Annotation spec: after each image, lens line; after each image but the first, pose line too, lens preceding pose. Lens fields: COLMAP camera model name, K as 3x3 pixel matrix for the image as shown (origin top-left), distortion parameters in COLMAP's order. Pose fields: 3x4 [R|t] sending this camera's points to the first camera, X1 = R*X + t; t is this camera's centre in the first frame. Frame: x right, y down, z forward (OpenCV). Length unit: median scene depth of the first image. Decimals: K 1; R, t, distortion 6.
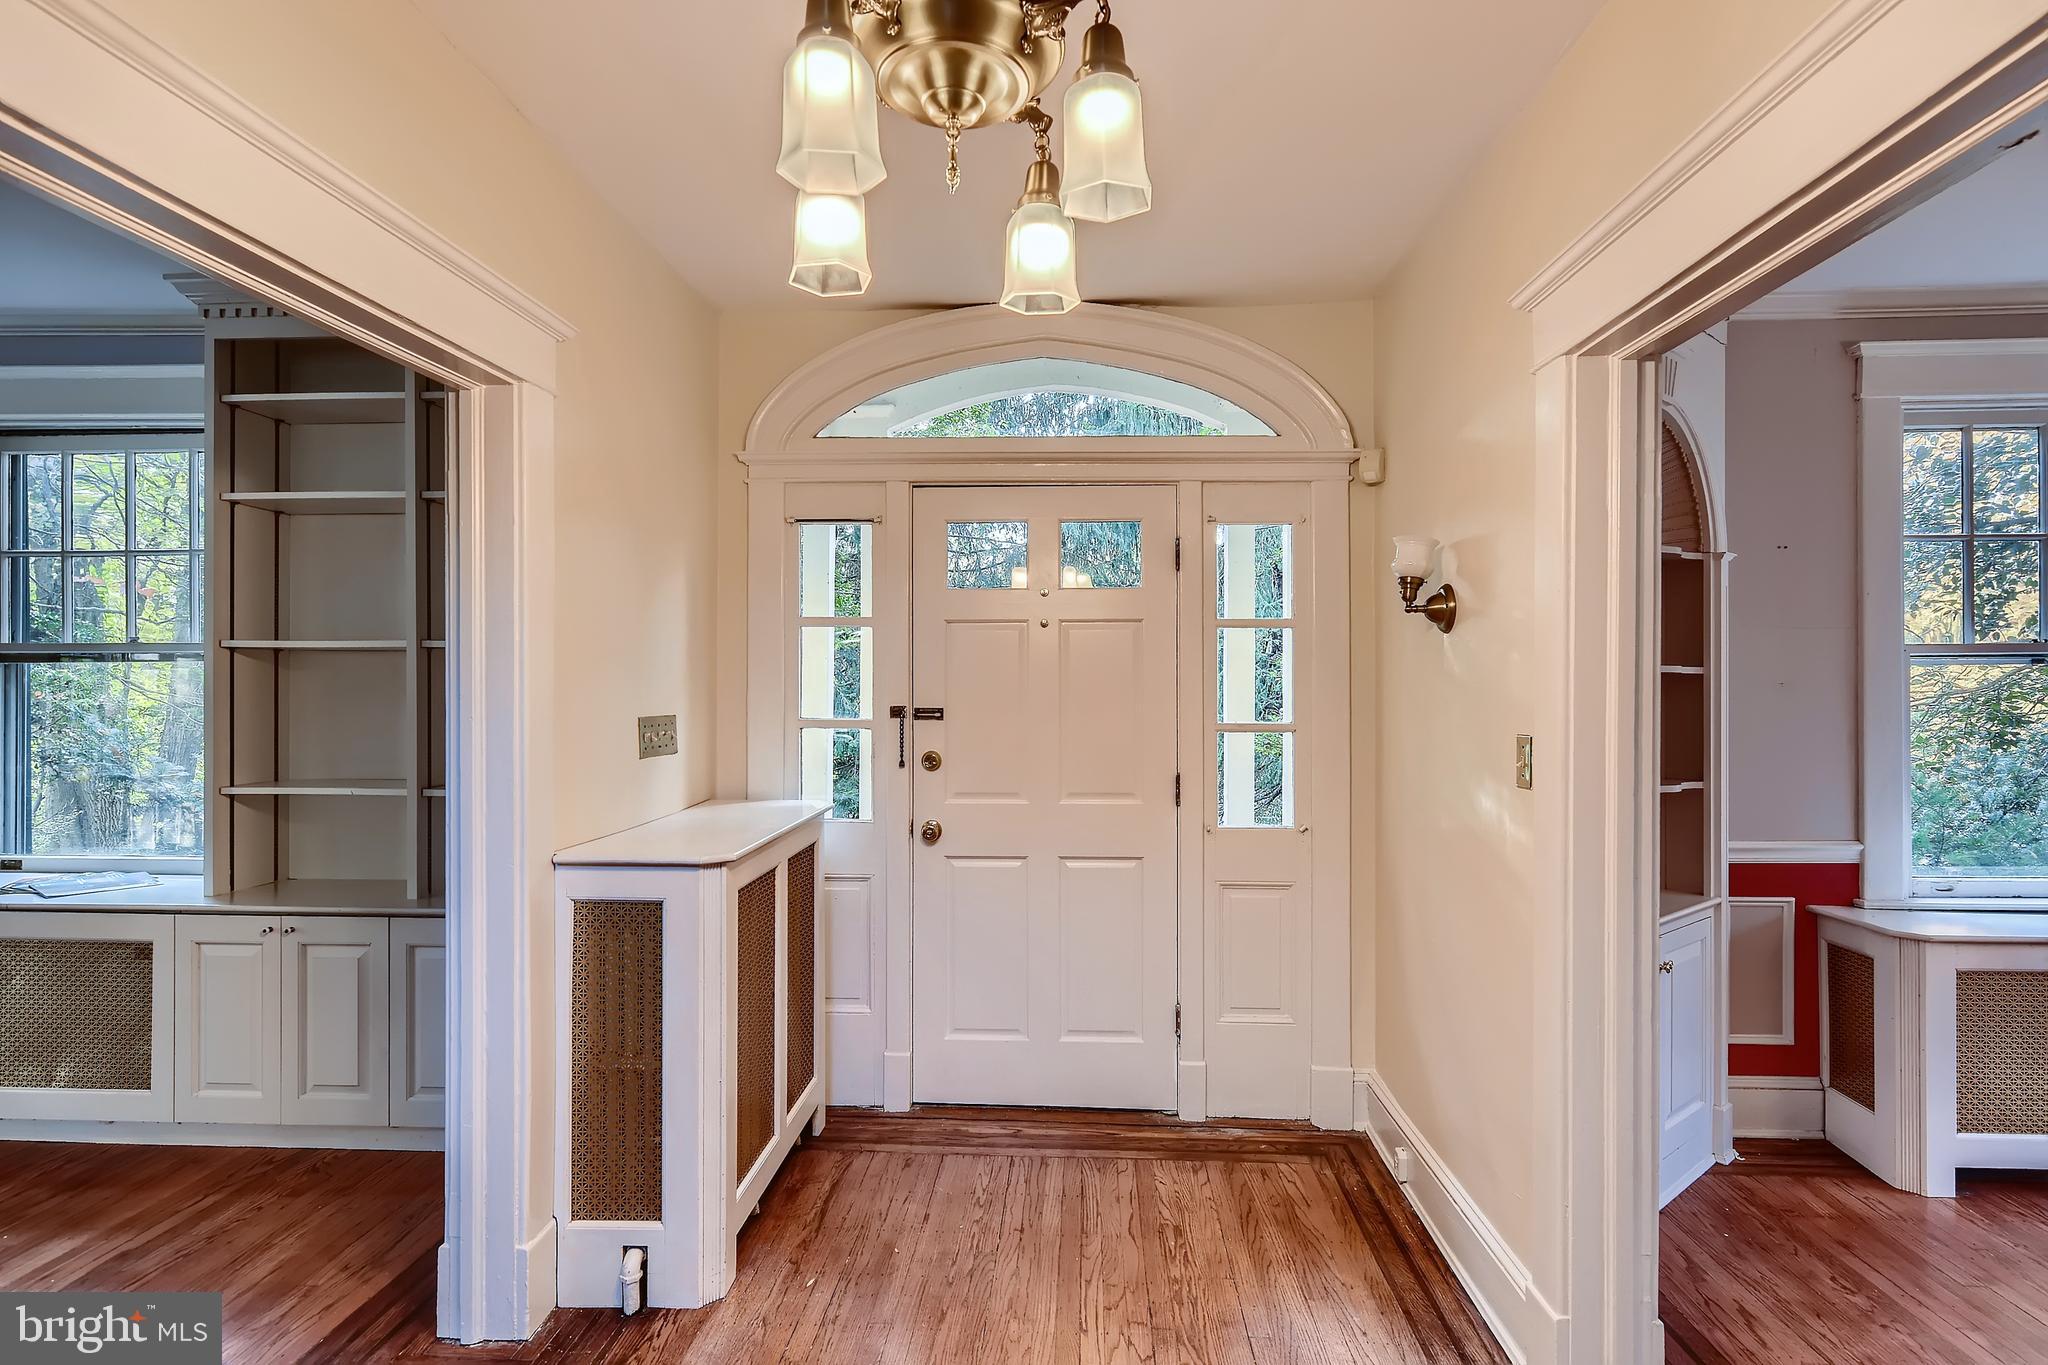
lens RADIAL K [[1039.9, 0, 1026.8], [0, 1039.9, 689.9], [0, 0, 1]] dist [0.003054, 0.002632]
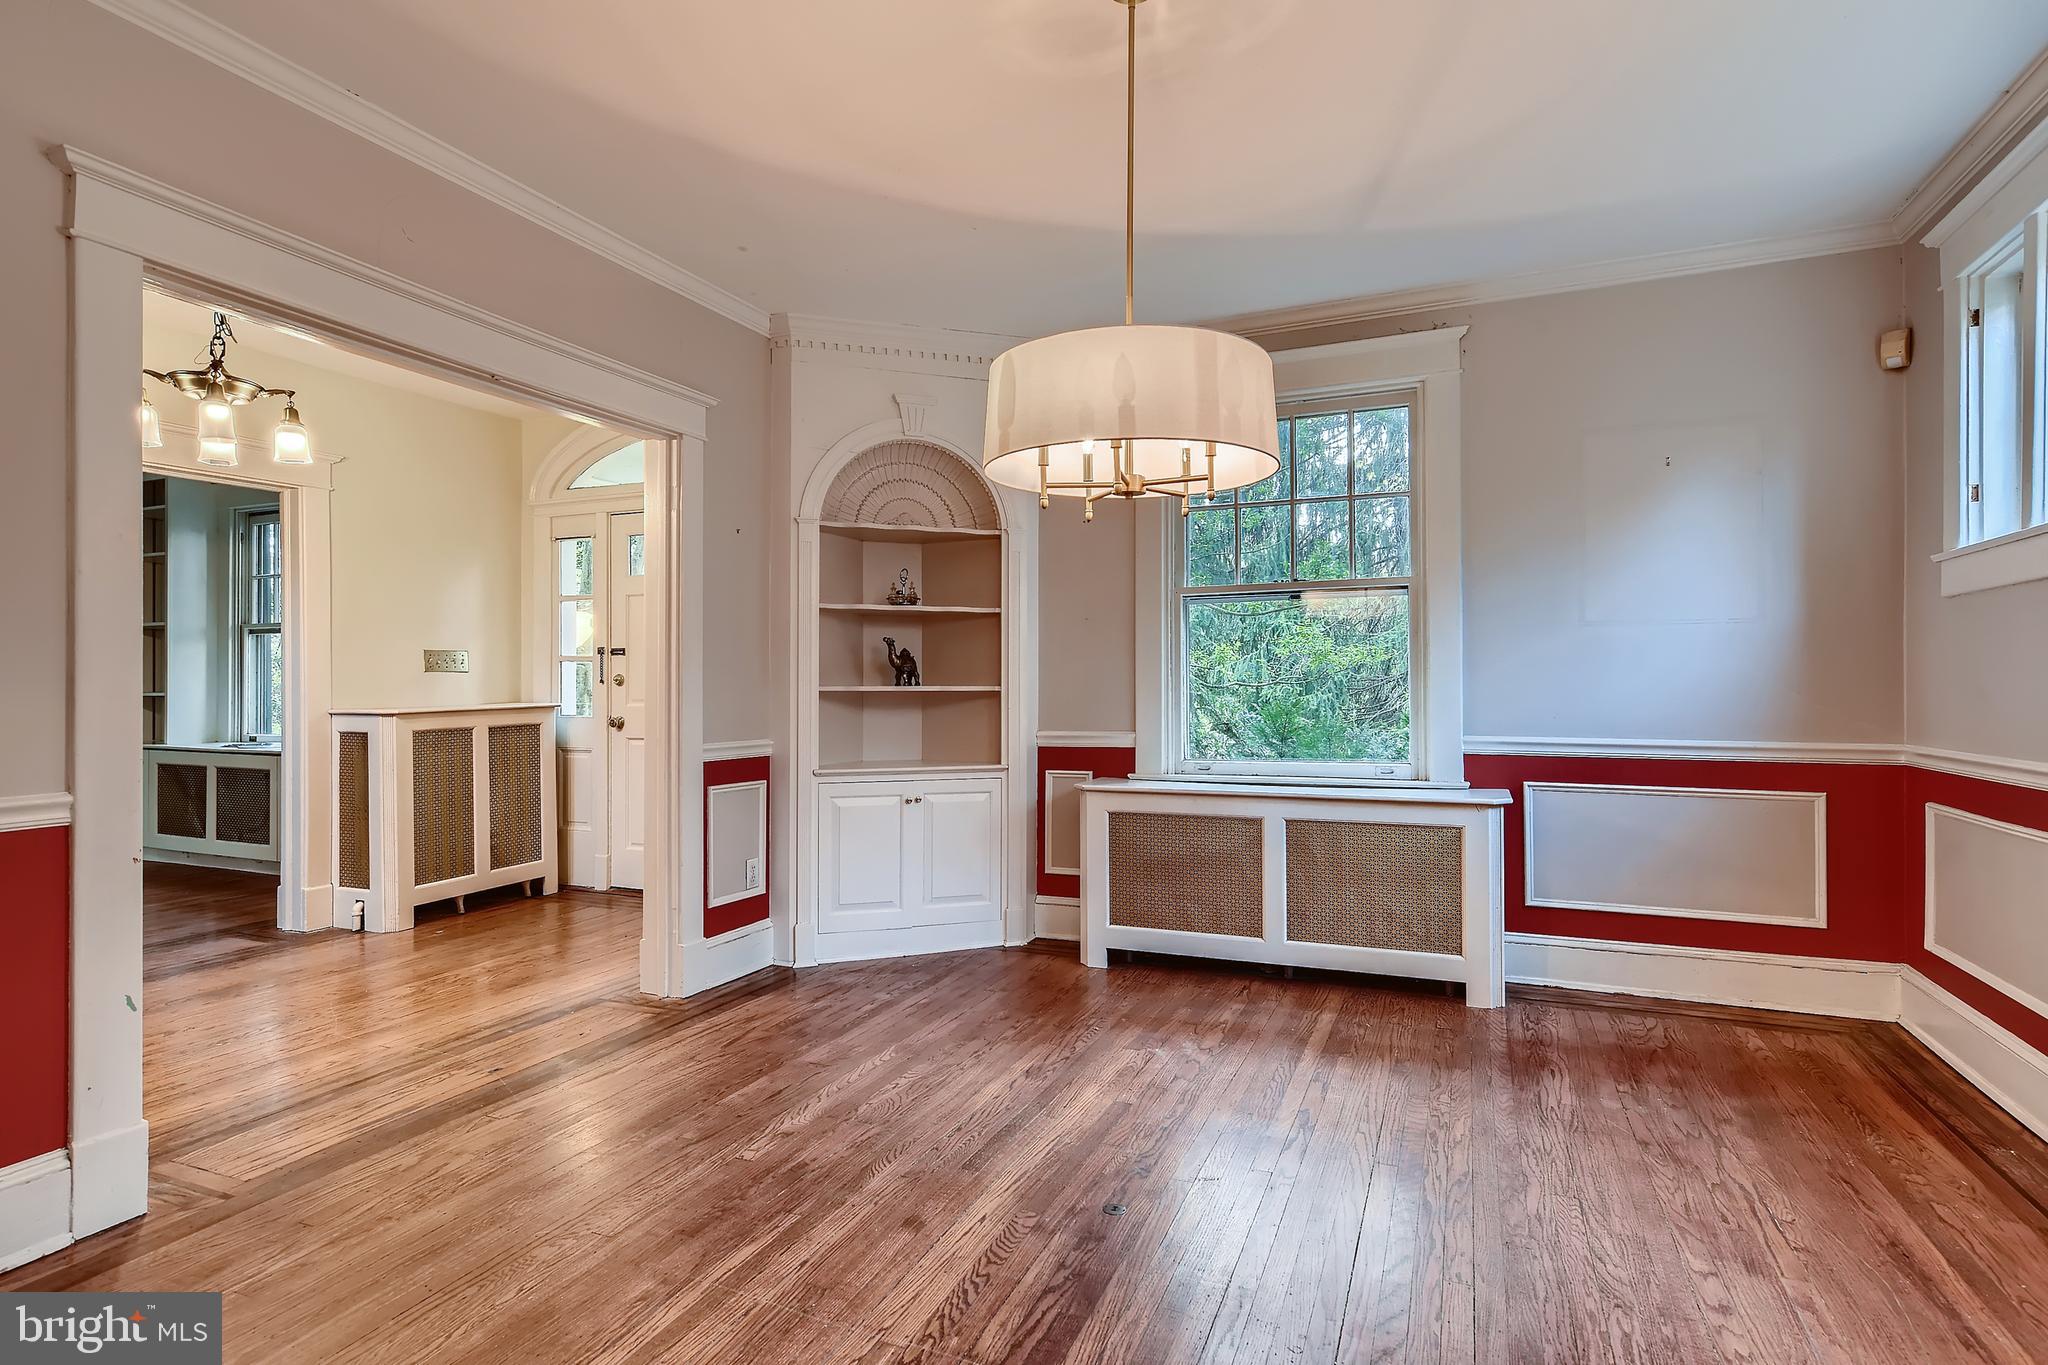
lens RADIAL K [[1039.9, 0, 1011.9], [0, 1039.9, 676.6], [0, 0, 1]] dist [0.003054, 0.002632]
pose [[0.938566, -0.005918, -0.345049, 1.120258], [0.003217, 0.999960, -0.008399, 0.082519], [0.345085, 0.006773, 0.938547, -0.352486]]
